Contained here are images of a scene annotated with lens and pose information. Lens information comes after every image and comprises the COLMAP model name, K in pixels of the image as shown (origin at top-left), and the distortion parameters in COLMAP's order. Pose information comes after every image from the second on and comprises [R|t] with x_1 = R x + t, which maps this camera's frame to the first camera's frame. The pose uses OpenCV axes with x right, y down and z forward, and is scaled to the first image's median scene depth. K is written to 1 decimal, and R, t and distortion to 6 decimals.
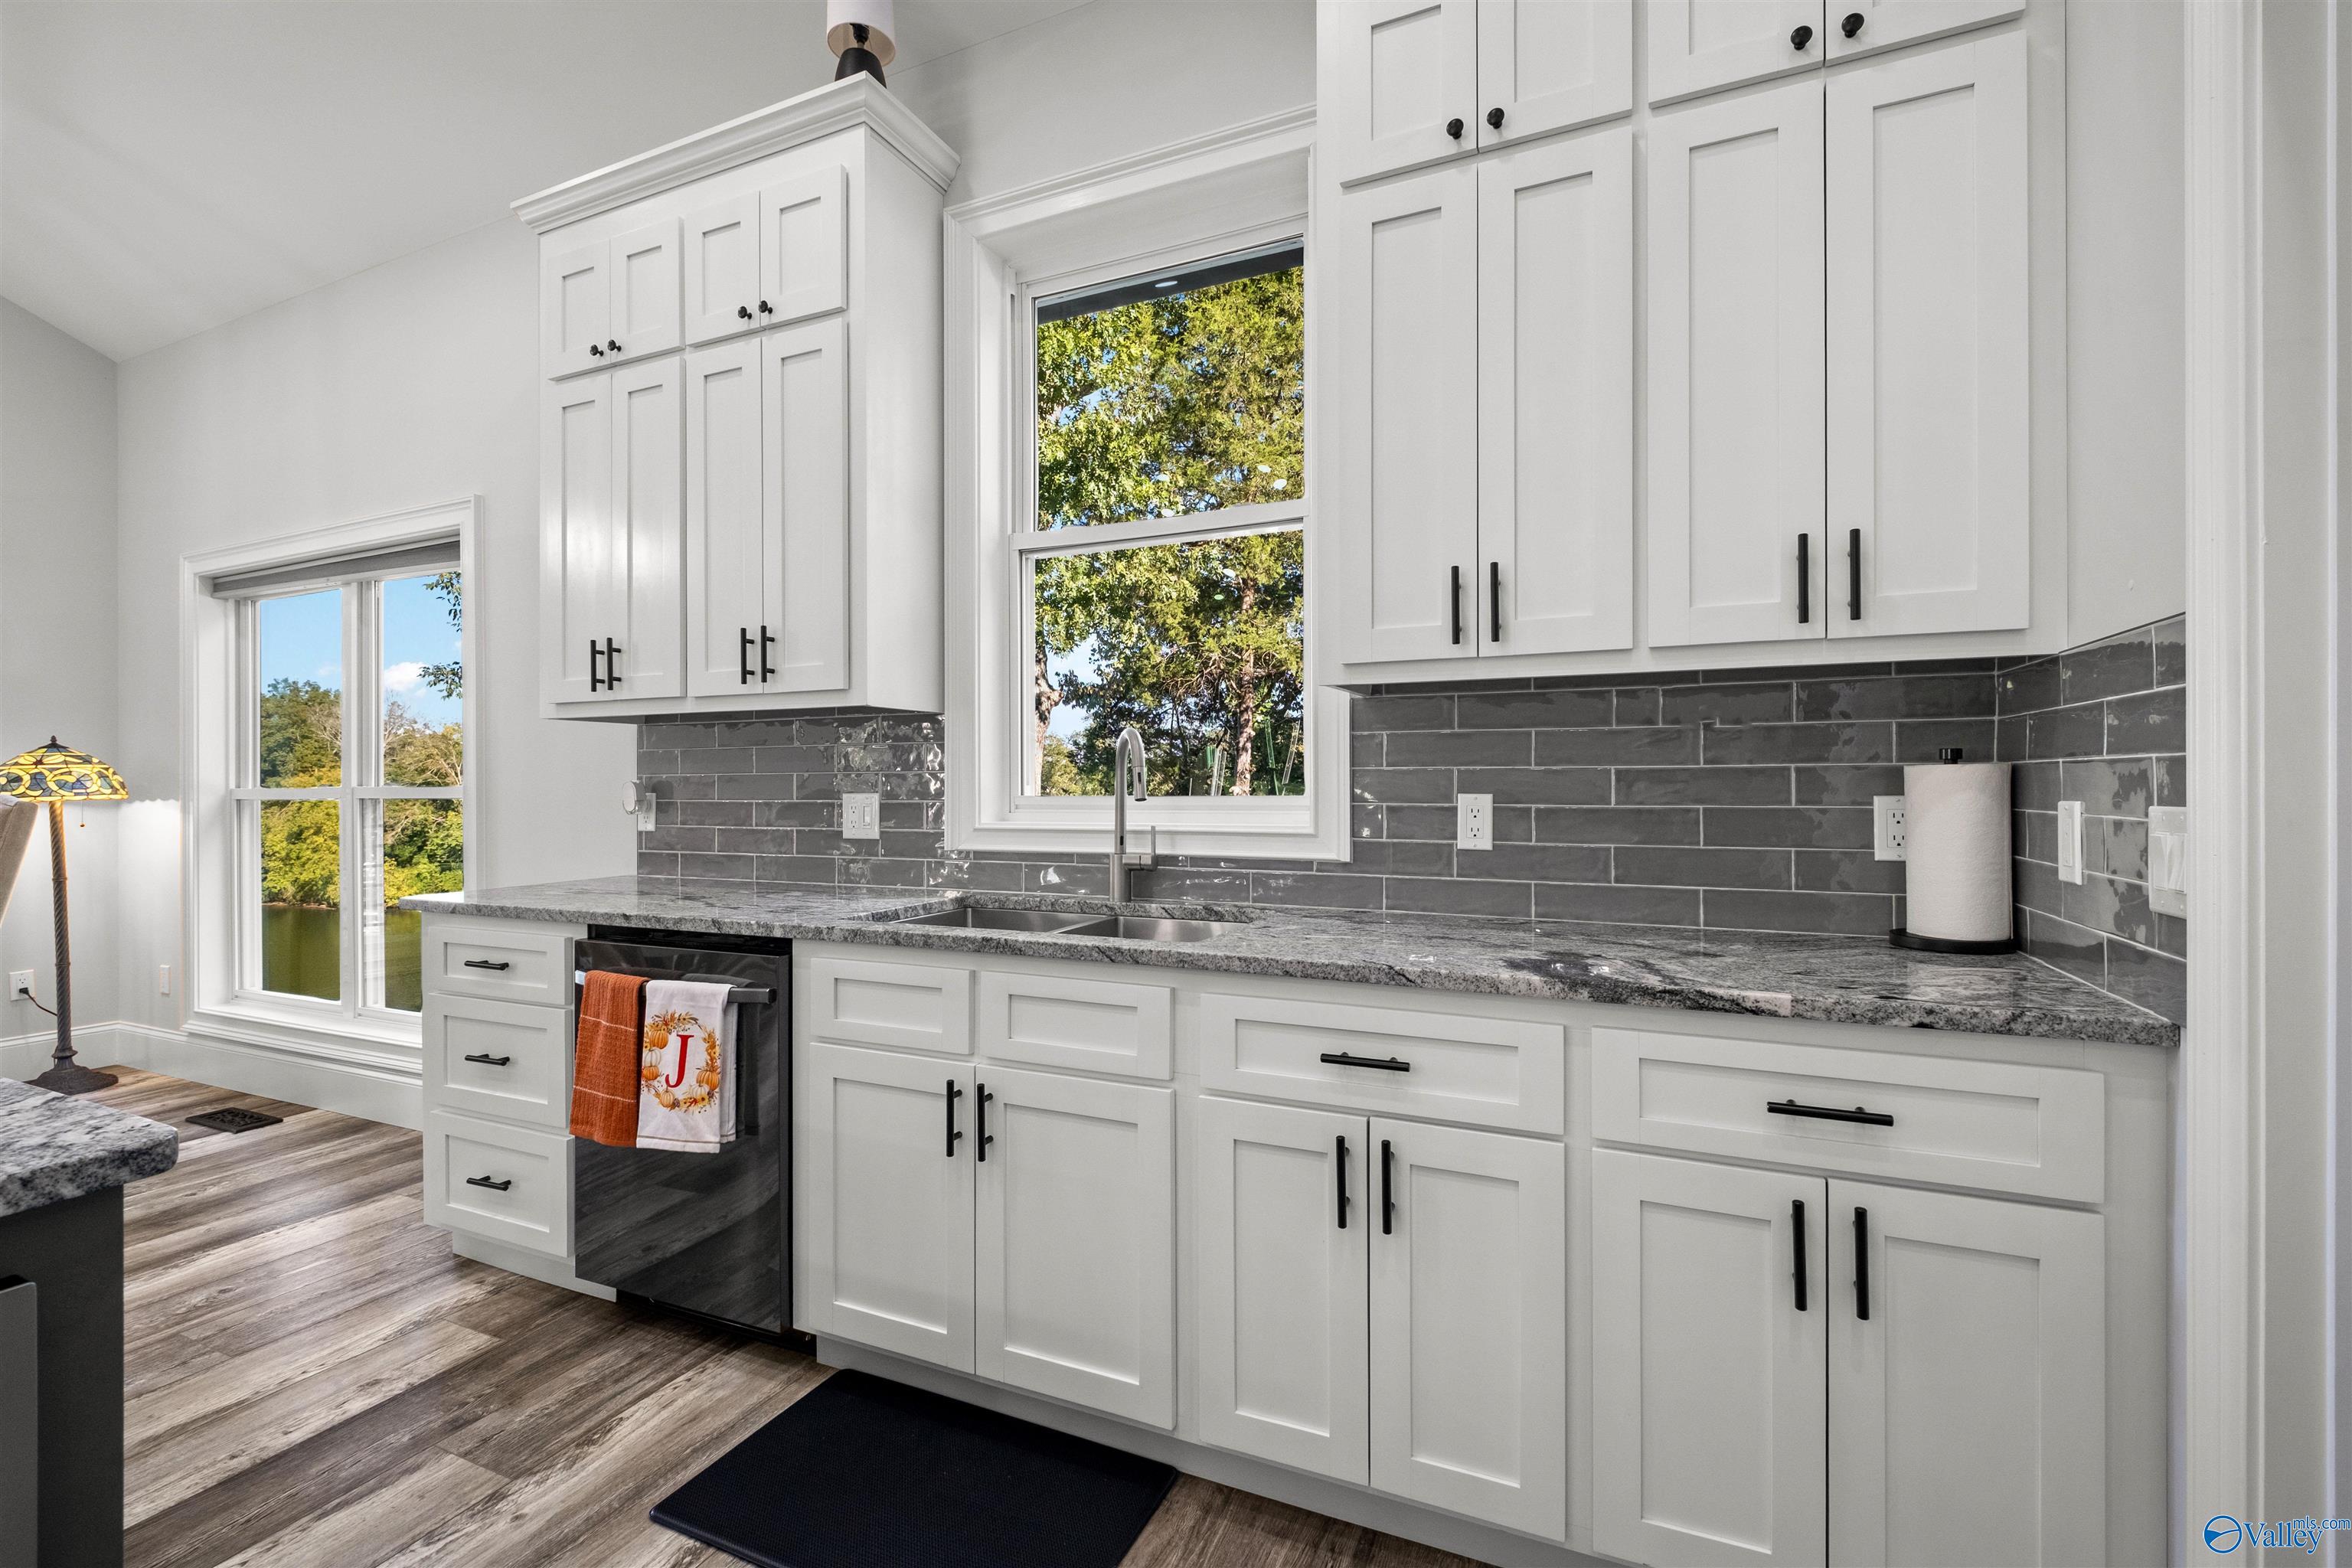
lens RADIAL K [[1041.8, 0, 1183.6], [0, 1041.8, 776.6], [0, 0, 1]] dist [-0.001878, -0.000753]
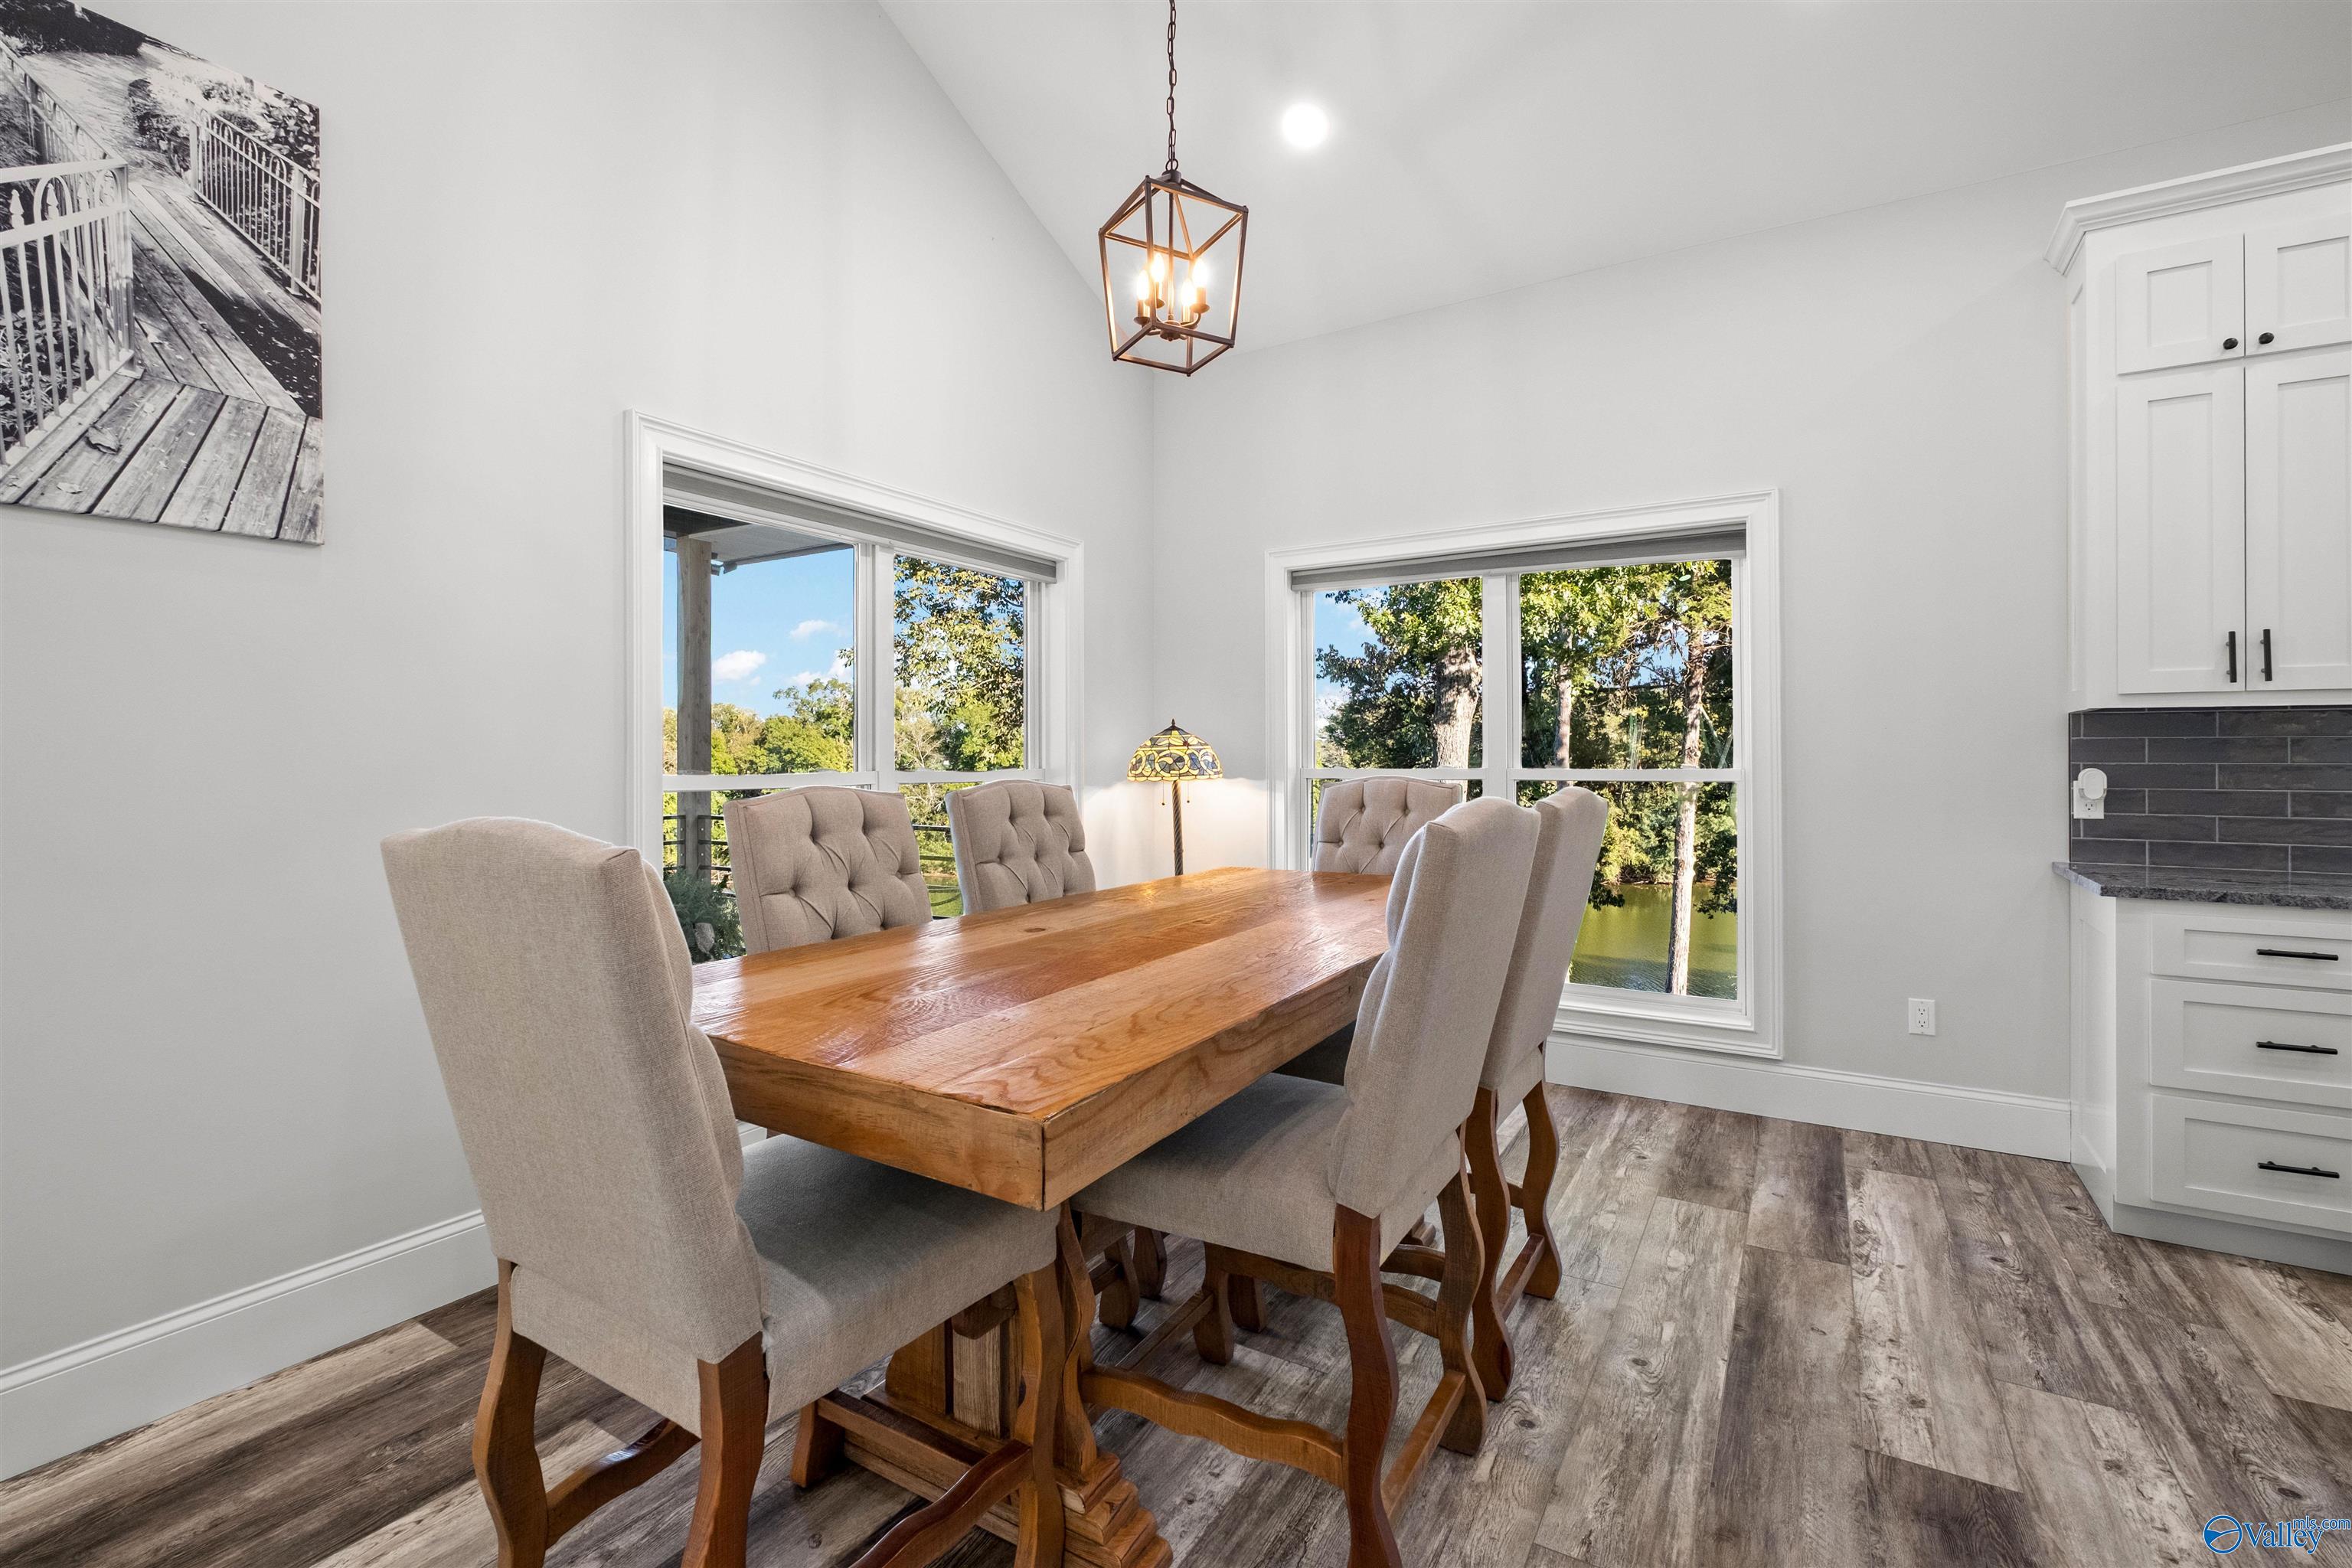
lens RADIAL K [[1042.2, 0, 1181.8], [0, 1042.2, 756.4], [0, 0, 1]] dist [-0.000199, -0.000247]
pose [[0.992975, 0.005273, -0.118206, -1.662269], [-0.004543, 0.999969, 0.006446, -0.012838], [0.118236, -0.005864, 0.992968, -0.134807]]
